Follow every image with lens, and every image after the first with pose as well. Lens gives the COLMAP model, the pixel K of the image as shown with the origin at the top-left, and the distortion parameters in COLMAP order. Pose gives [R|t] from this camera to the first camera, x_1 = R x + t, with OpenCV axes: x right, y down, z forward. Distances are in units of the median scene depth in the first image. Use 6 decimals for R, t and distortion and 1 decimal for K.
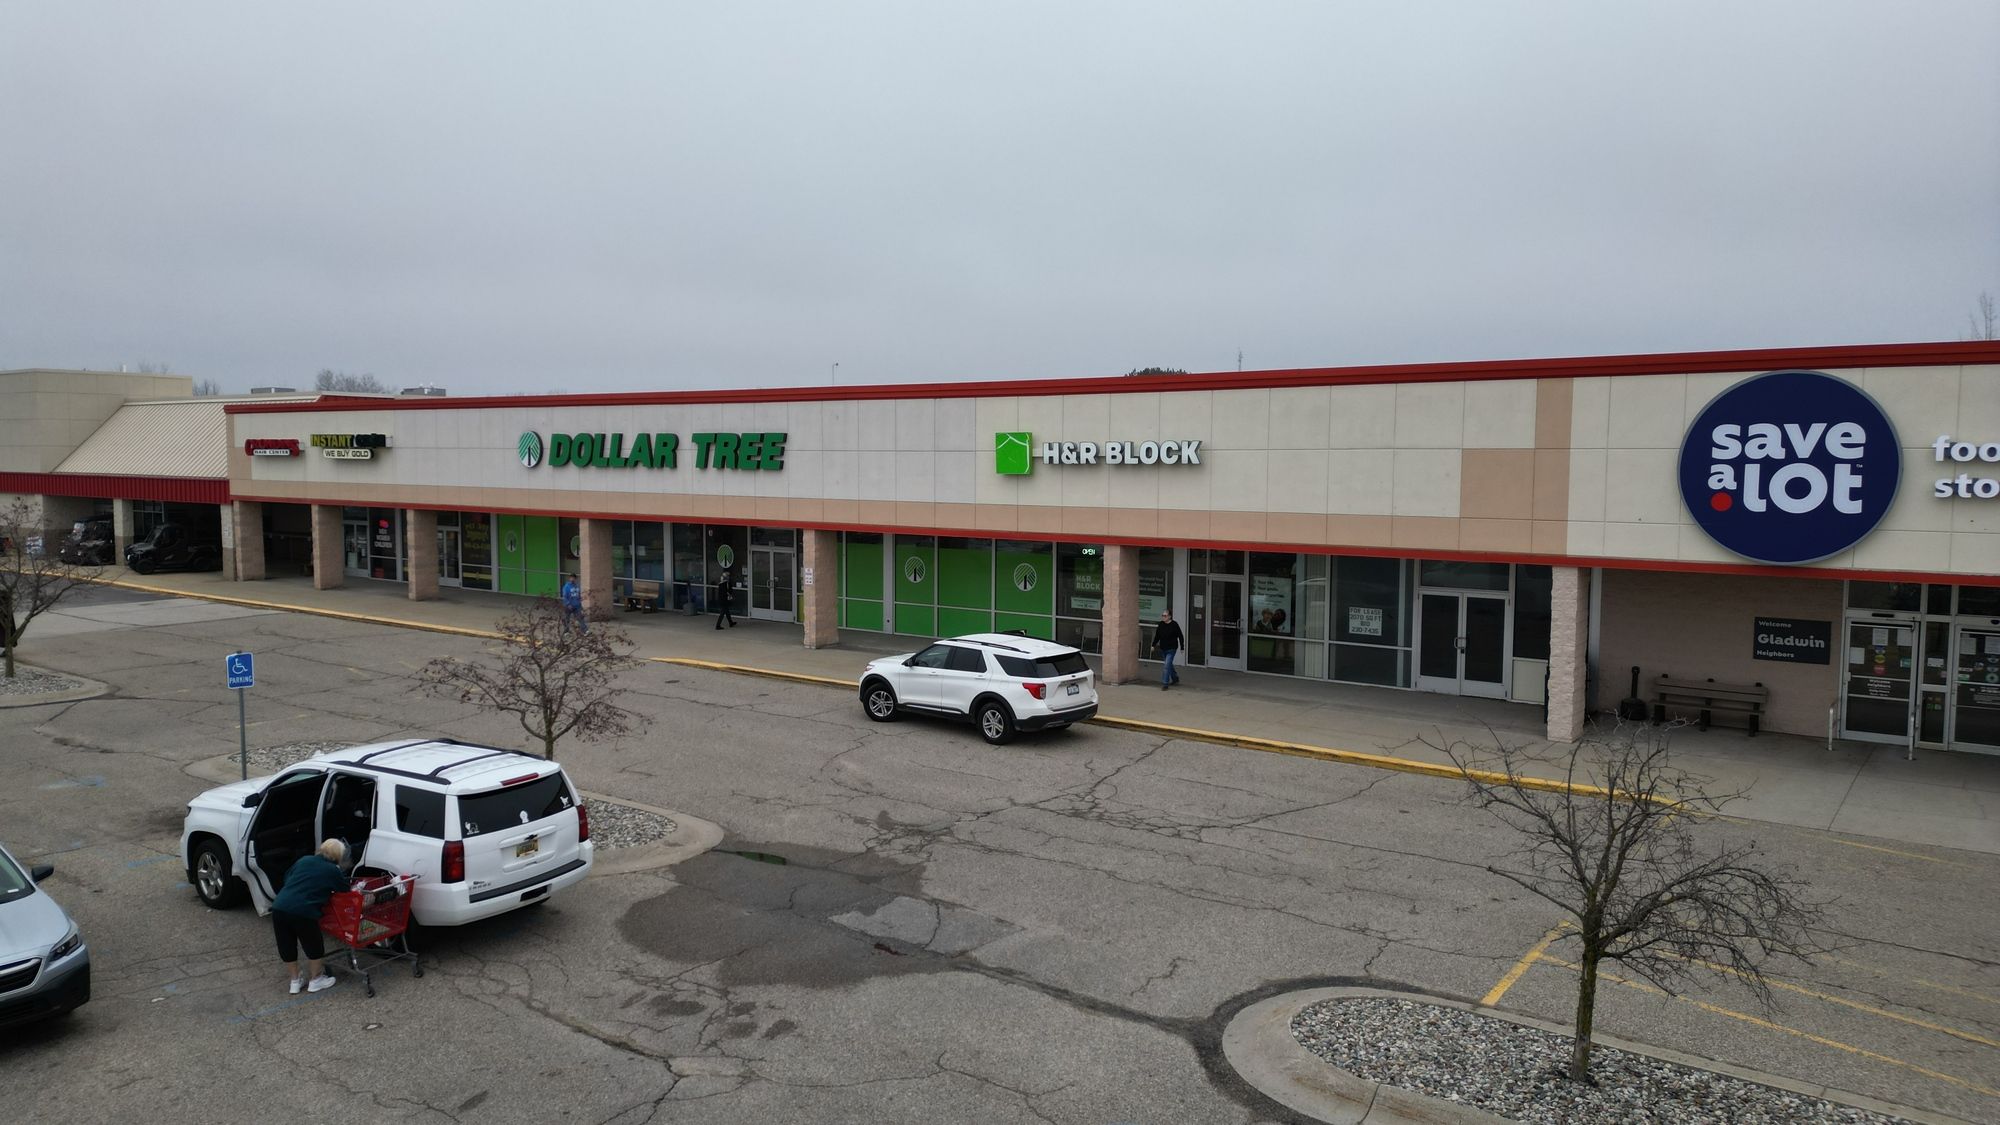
lens RADIAL K [[1384.5, 0, 1000.0], [0, 1384.5, 562.5], [0, 0, 1]] dist [0.097963, -0.103175]
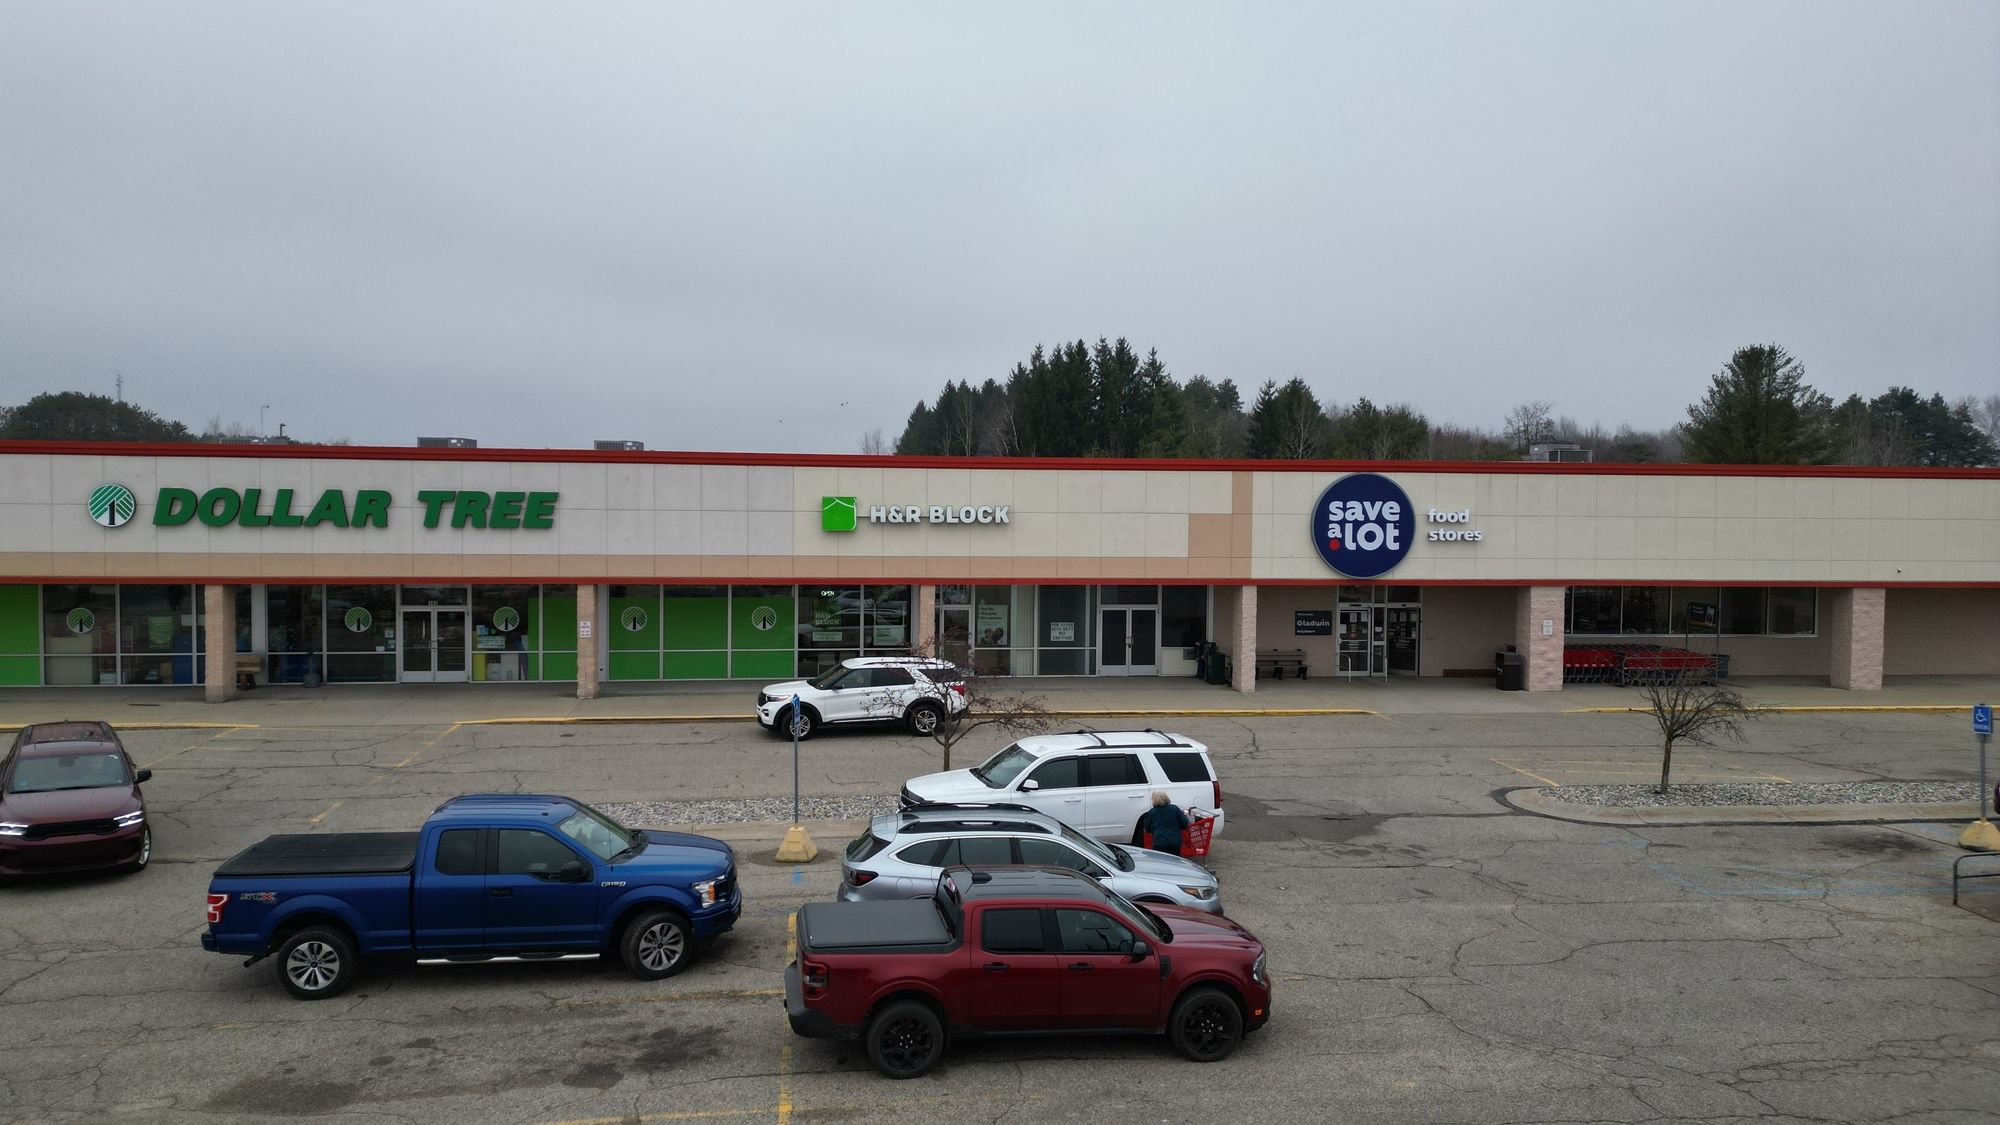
lens RADIAL K [[1384.5, 0, 1000.0], [0, 1384.5, 562.5], [0, 0, 1]] dist [0.097963, -0.103175]
pose [[0.714009, -0.027425, 0.699599, -0.804153], [0.048085, 0.998794, -0.009922, -0.018503], [-0.698483, 0.040725, 0.714466, 0.032853]]
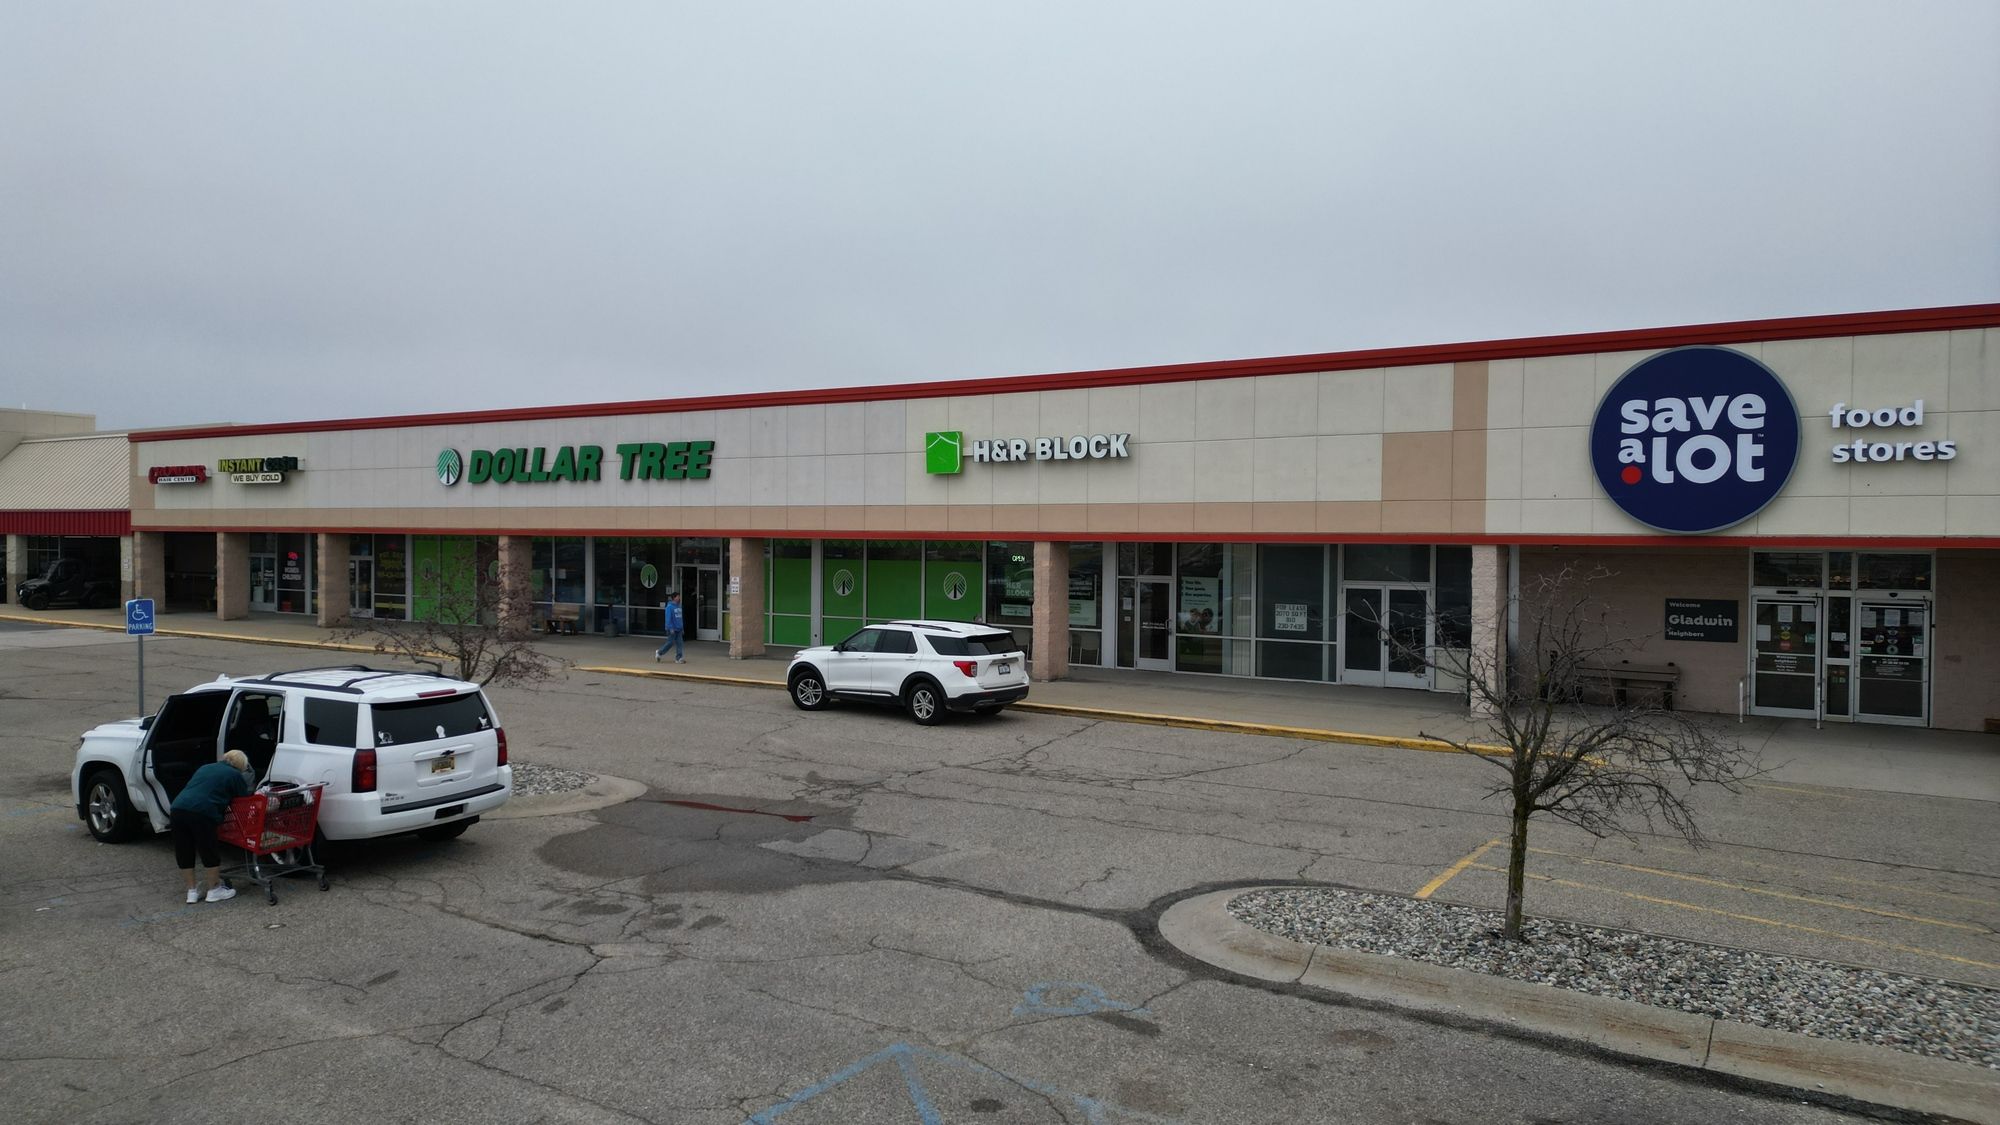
lens RADIAL K [[1384.5, 0, 1000.0], [0, 1384.5, 562.5], [0, 0, 1]] dist [0.097963, -0.103175]
pose [[0.998580, 0.002301, 0.053219, -0.002830], [0.000777, 0.998332, -0.057737, 0.062970], [-0.053263, 0.057697, 0.996912, 0.003197]]
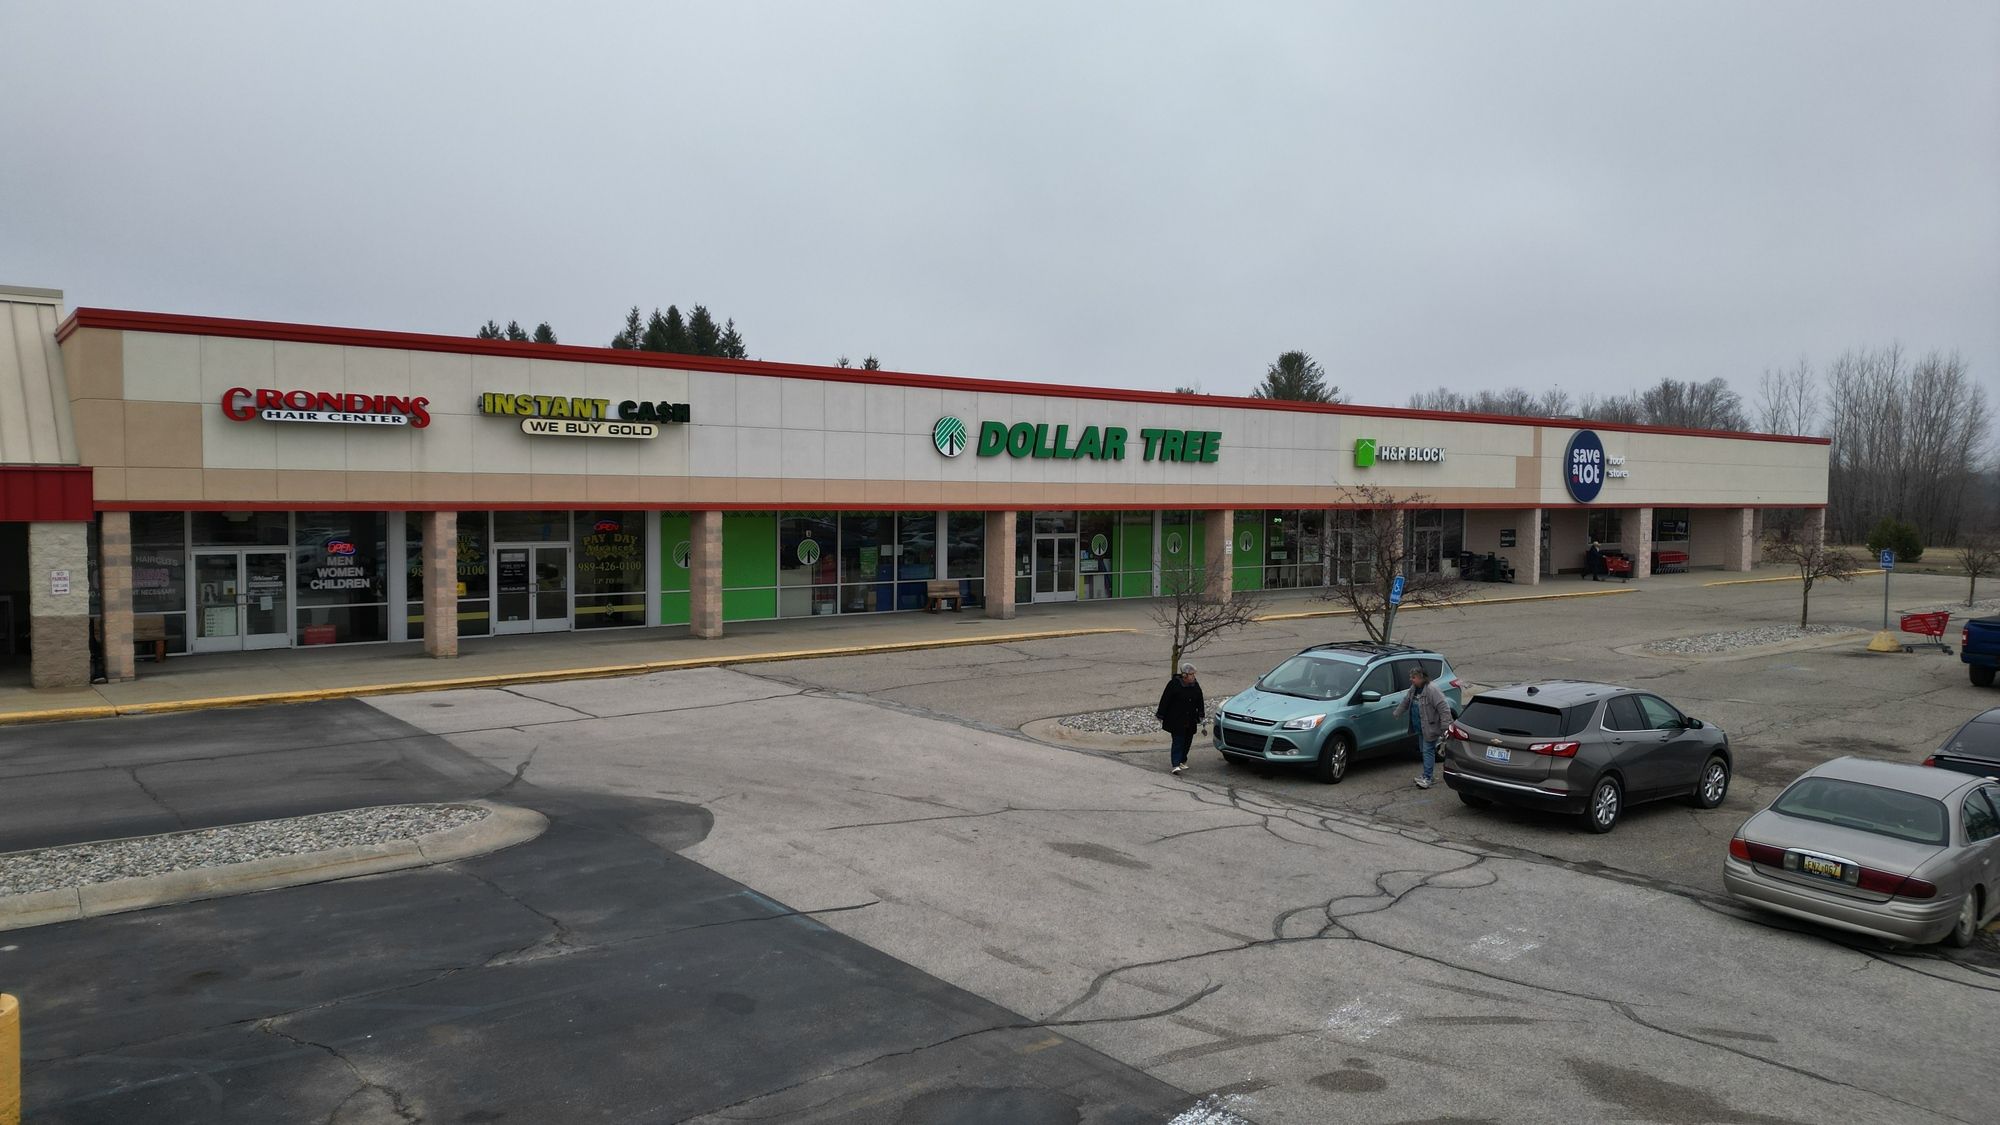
lens RADIAL K [[1384.5, 0, 1000.0], [0, 1384.5, 562.5], [0, 0, 1]] dist [0.097963, -0.103175]
pose [[0.234657, -0.052498, 0.970660, -1.736437], [0.067524, 0.997009, 0.037599, -0.046382], [-0.969730, 0.056720, 0.237500, 1.116188]]
